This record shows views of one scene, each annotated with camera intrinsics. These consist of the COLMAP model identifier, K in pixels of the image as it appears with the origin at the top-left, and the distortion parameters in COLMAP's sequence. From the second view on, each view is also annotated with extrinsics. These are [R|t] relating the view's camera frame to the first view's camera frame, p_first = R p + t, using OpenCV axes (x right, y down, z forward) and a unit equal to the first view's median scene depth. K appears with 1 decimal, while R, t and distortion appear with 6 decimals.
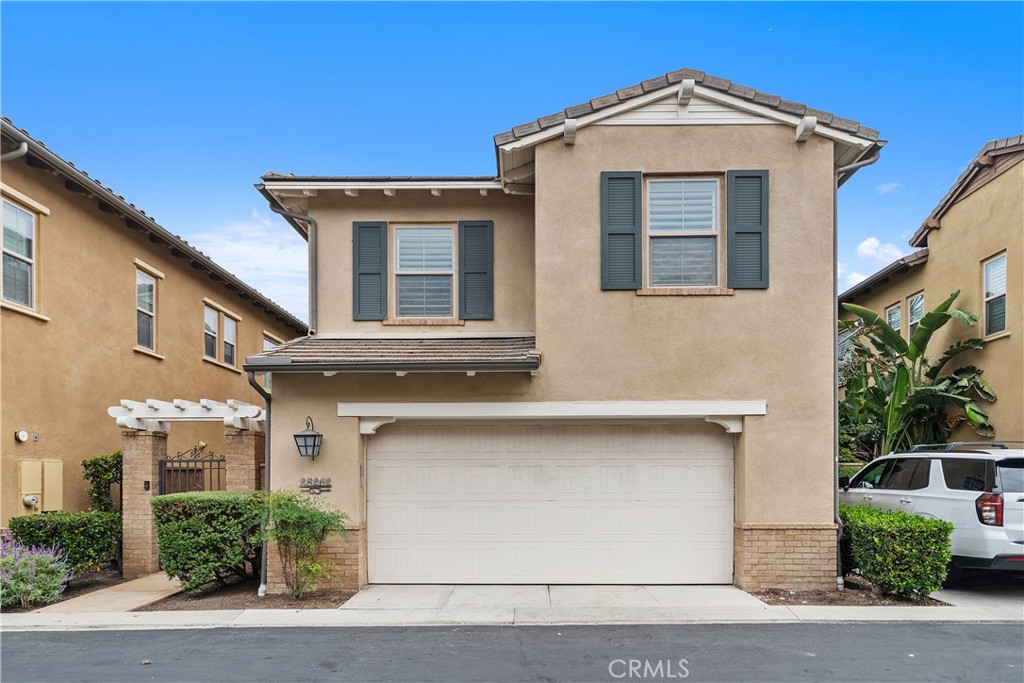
lens RADIAL K [[622.7, 0, 510.9], [0, 622.7, 387.6], [0, 0, 1]] dist [0.008124, 0.001947]
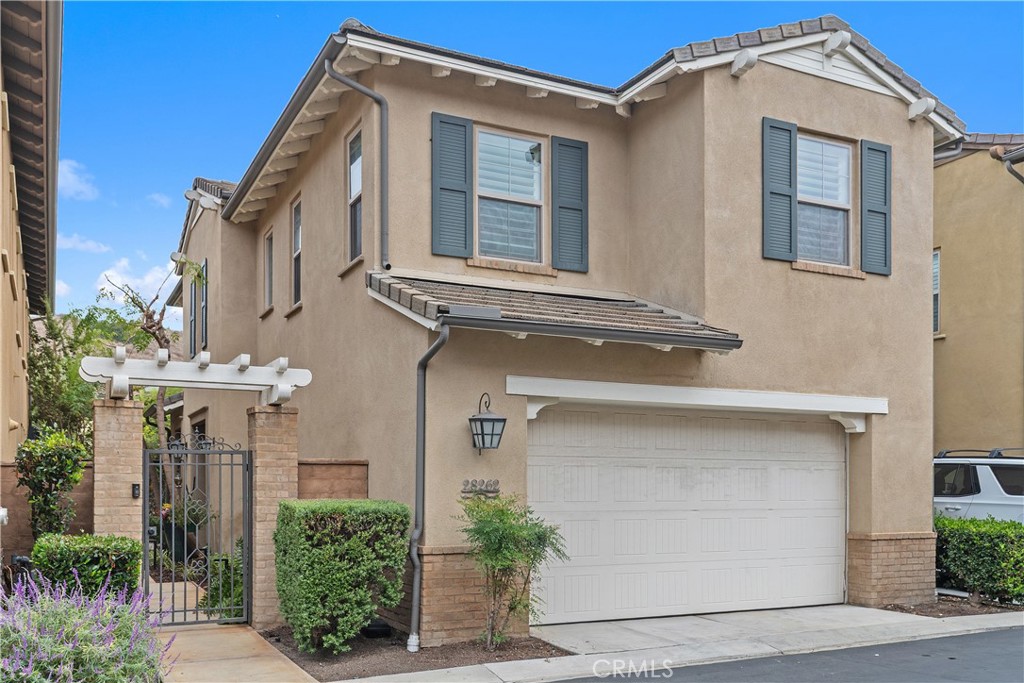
lens RADIAL K [[941.4, 0, 512.4], [0, 941.4, 340.7], [0, 0, 1]] dist [0.012420, 0.000000]
pose [[0.884338, 0.074200, 0.460913, -0.717140], [-0.068399, 0.997228, -0.029304, 0.014625], [-0.461810, -0.005611, 0.886961, 0.029048]]
